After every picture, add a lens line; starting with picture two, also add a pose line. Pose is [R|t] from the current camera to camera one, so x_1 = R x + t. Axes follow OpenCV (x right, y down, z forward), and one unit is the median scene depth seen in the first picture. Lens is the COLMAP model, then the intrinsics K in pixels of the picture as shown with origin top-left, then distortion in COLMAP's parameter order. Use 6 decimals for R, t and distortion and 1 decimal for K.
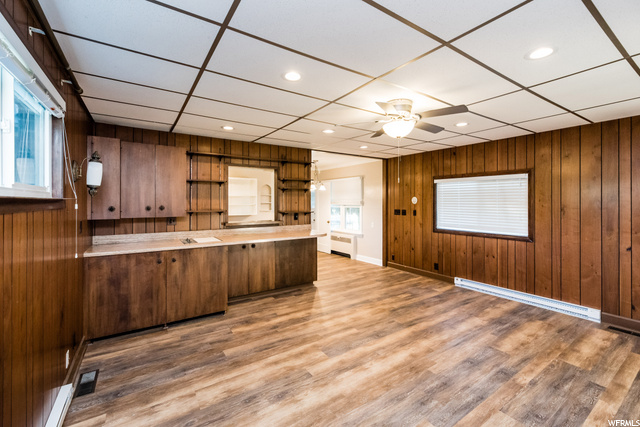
lens RADIAL K [[267.8, 0, 331.6], [0, 267.8, 201.7], [0, 0, 1]] dist [0.000986, 0.000324]
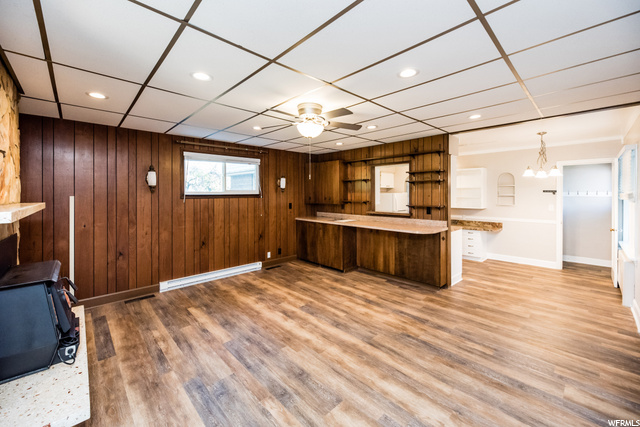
lens RADIAL K [[268.1, 0, 312.4], [0, 268.1, 195.0], [0, 0, 1]] dist [-0.000410, 0.000004]
pose [[0.130967, 0.006042, -0.991368, 1.120677], [0.003553, 0.999972, 0.006564, -0.010336], [0.991380, -0.004382, 0.130942, 0.726558]]
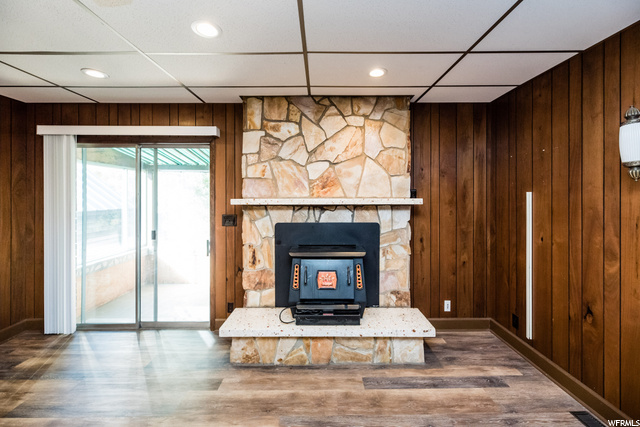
lens RADIAL K [[274.7, 0, 332.9], [0, 274.7, 193.9], [0, 0, 1]] dist [-0.000628, -0.000070]
pose [[-0.833993, 0.003771, 0.551762, -0.056836], [0.003396, 0.999993, -0.001701, 0.002001], [-0.551765, 0.000455, -0.834000, 0.842178]]
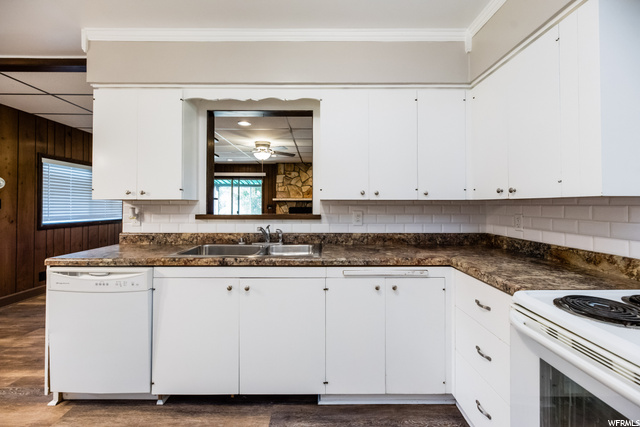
lens RADIAL K [[243.2, 0, 323.7], [0, 243.2, 201.9], [0, 0, 1]] dist [-0.001508, -0.000116]
pose [[-0.824023, 0.013319, 0.566400, -0.930760], [0.006732, 0.999883, -0.013718, 0.078077], [-0.566517, -0.007490, -0.824016, 1.856094]]
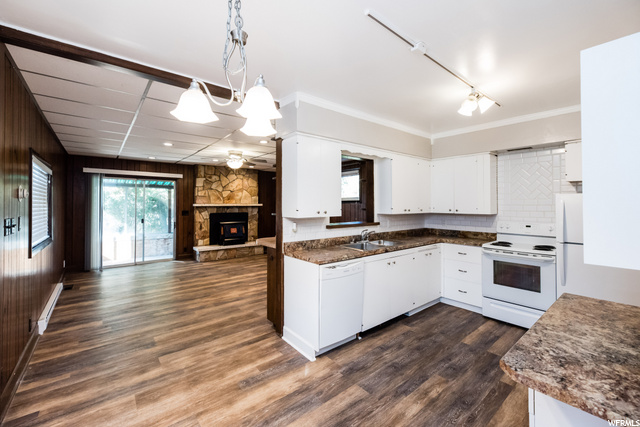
lens RADIAL K [[260.1, 0, 325.9], [0, 260.1, 201.0], [0, 0, 1]] dist [-0.000684, -0.000055]
pose [[-0.996617, 0.002211, -0.082155, -0.217875], [0.003246, 0.999917, -0.012468, 0.020499], [0.082121, -0.012693, -0.996542, 2.490692]]
